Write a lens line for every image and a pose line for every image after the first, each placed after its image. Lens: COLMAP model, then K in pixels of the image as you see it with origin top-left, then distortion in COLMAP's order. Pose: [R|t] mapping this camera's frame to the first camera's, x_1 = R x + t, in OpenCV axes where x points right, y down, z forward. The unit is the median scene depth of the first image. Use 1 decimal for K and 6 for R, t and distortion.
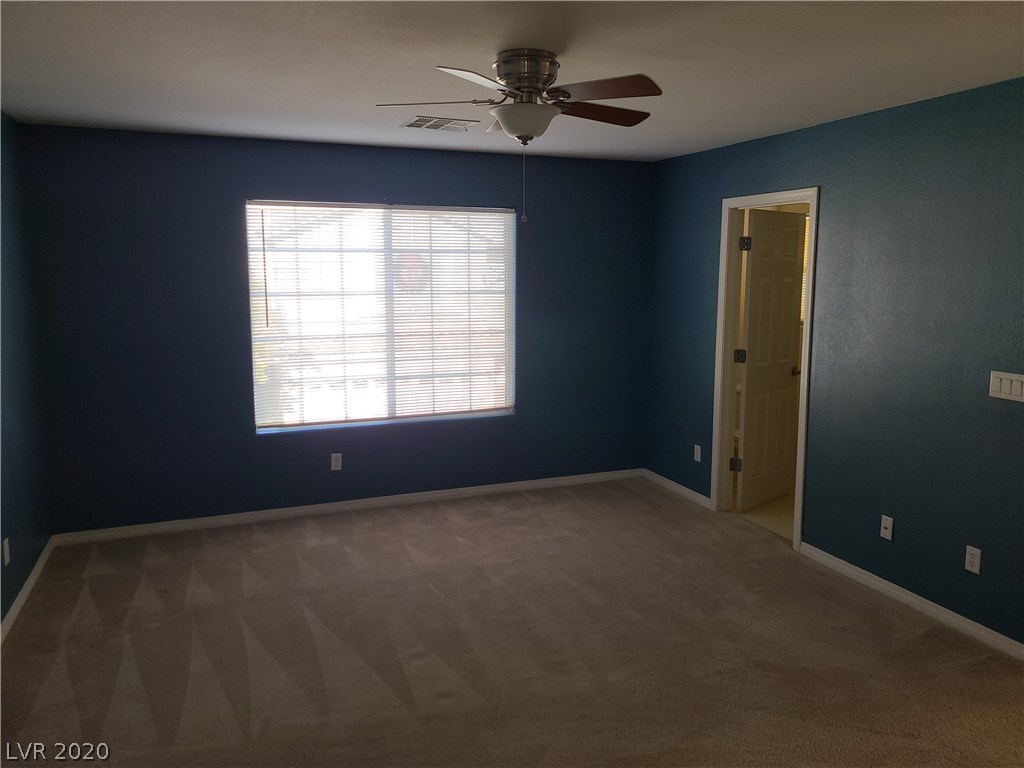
lens RADIAL K [[768.4, 0, 505.4], [0, 768.4, 387.3], [0, 0, 1]] dist [0.046722, -0.021242]
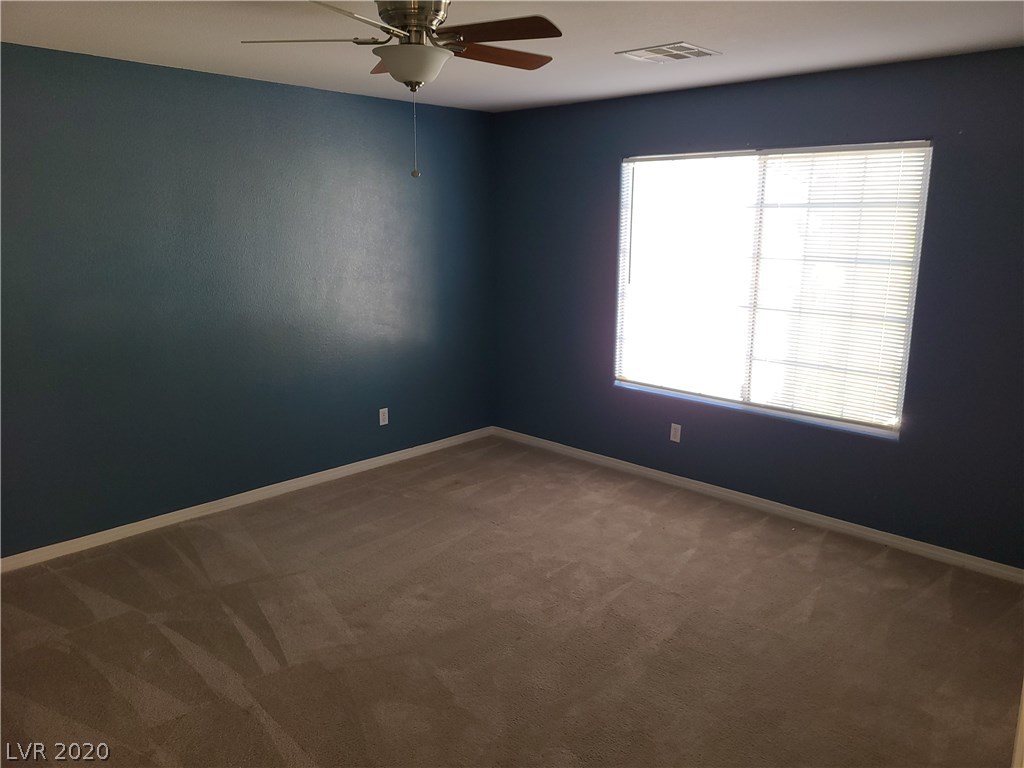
lens RADIAL K [[768.4, 0, 506.6], [0, 768.4, 380.9], [0, 0, 1]] dist [0.046722, -0.021242]
pose [[0.421058, 0.193030, -0.886256, 0.535990], [-0.148302, 0.978595, 0.142683, -0.072080], [0.894828, 0.071356, 0.440672, 0.408128]]
